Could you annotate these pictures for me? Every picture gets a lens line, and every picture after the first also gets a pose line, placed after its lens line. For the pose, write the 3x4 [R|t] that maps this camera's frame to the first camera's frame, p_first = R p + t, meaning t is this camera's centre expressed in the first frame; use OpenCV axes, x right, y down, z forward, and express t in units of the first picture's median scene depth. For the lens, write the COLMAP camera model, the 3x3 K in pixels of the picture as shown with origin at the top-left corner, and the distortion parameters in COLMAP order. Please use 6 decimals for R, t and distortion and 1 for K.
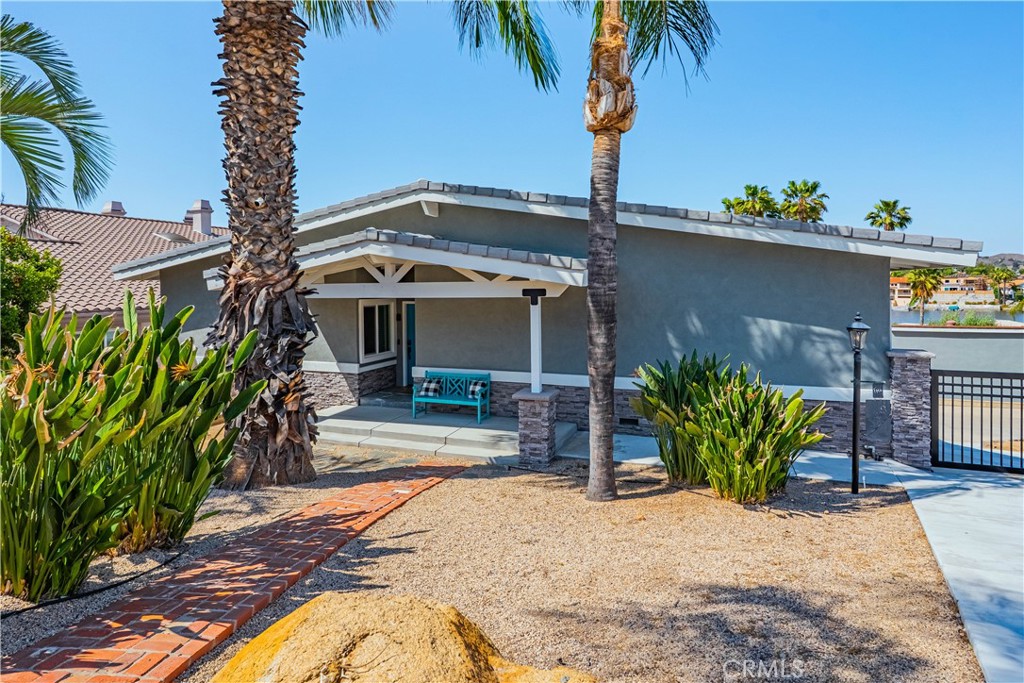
lens RADIAL K [[553.2, 0, 516.4], [0, 553.2, 288.7], [0, 0, 1]] dist [-0.006696, 0.000388]
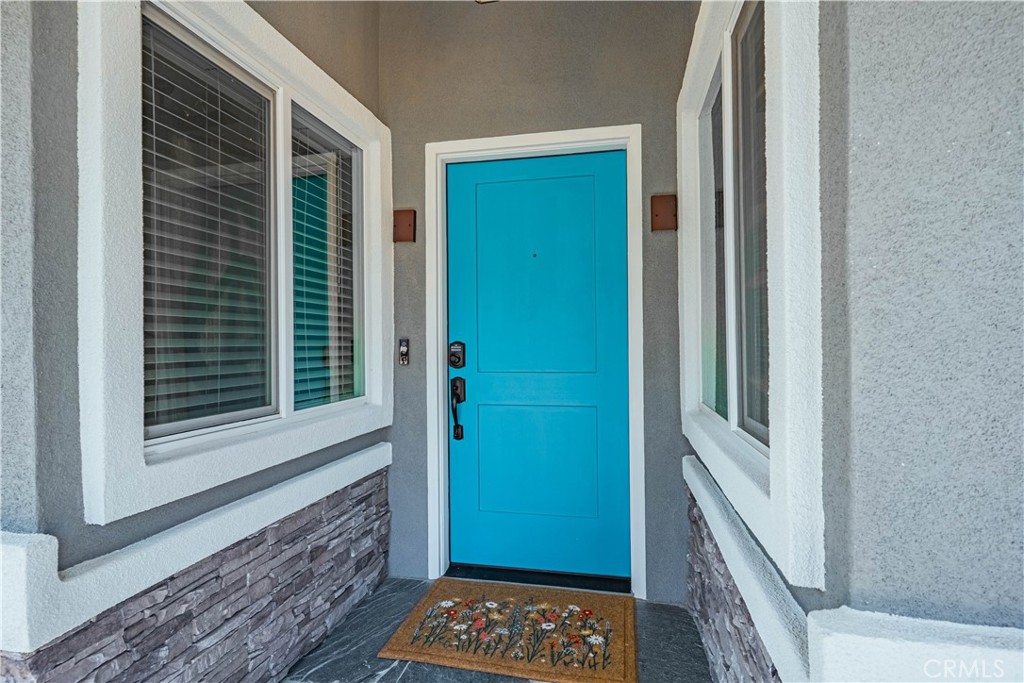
lens RADIAL K [[492.0, 0, 512.8], [0, 492.0, 342.8], [0, 0, 1]] dist [-0.001606, -0.001795]
pose [[0.987878, 0.007694, 0.155042, -0.250419], [-0.006199, 0.999930, -0.010125, 0.117617], [-0.155109, 0.009042, 0.987856, 1.018998]]
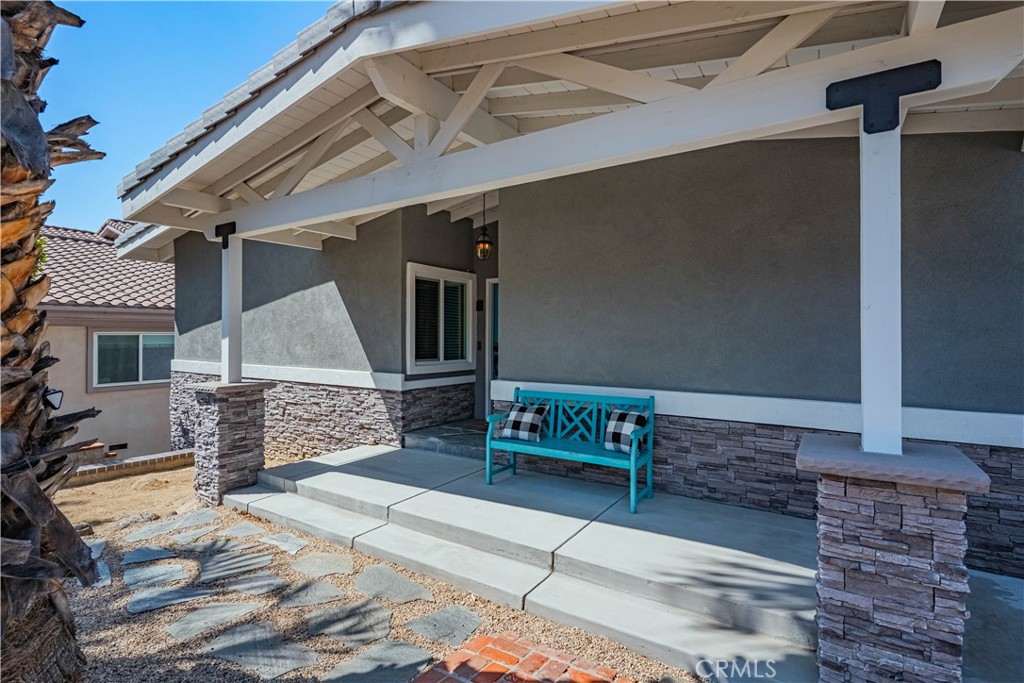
lens RADIAL K [[492.0, 0, 511.3], [0, 492.0, 335.0], [0, 0, 1]] dist [-0.001606, -0.001795]
pose [[0.976534, 0.013627, -0.214932, -0.076365], [-0.015988, 0.999829, -0.009250, 0.110119], [0.214770, 0.012469, 0.976585, 0.590747]]
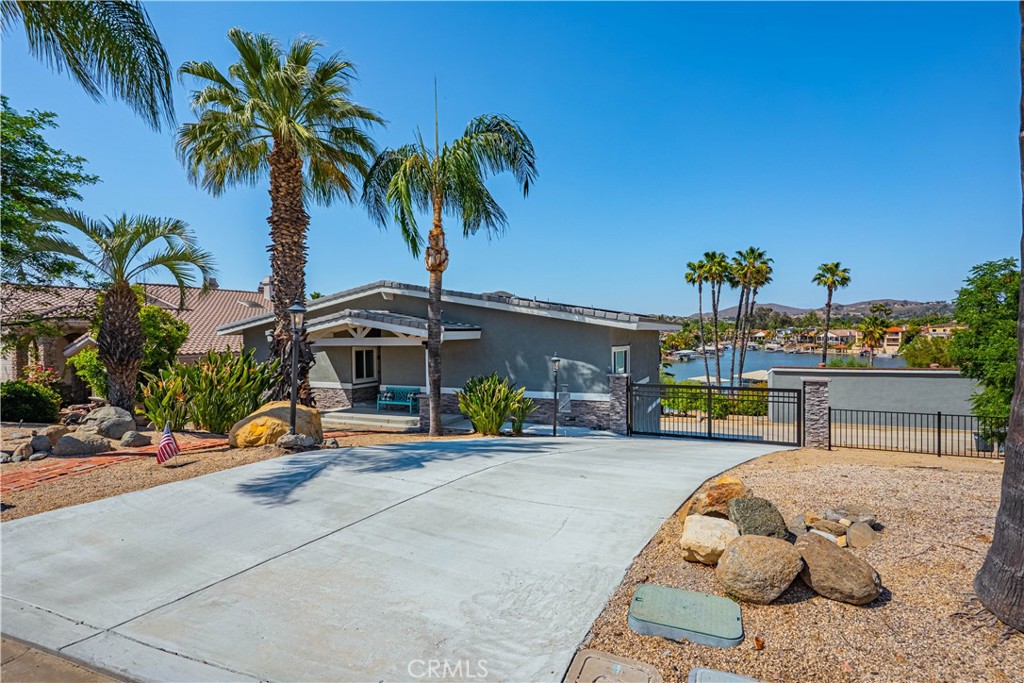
lens RADIAL K [[492.0, 0, 502.7], [0, 492.0, 339.8], [0, 0, 1]] dist [-0.001606, -0.001795]
pose [[0.996513, -0.000738, -0.083436, 0.354262], [0.001129, 0.999989, 0.004641, -0.009061], [0.083431, -0.004719, 0.996502, -0.562655]]
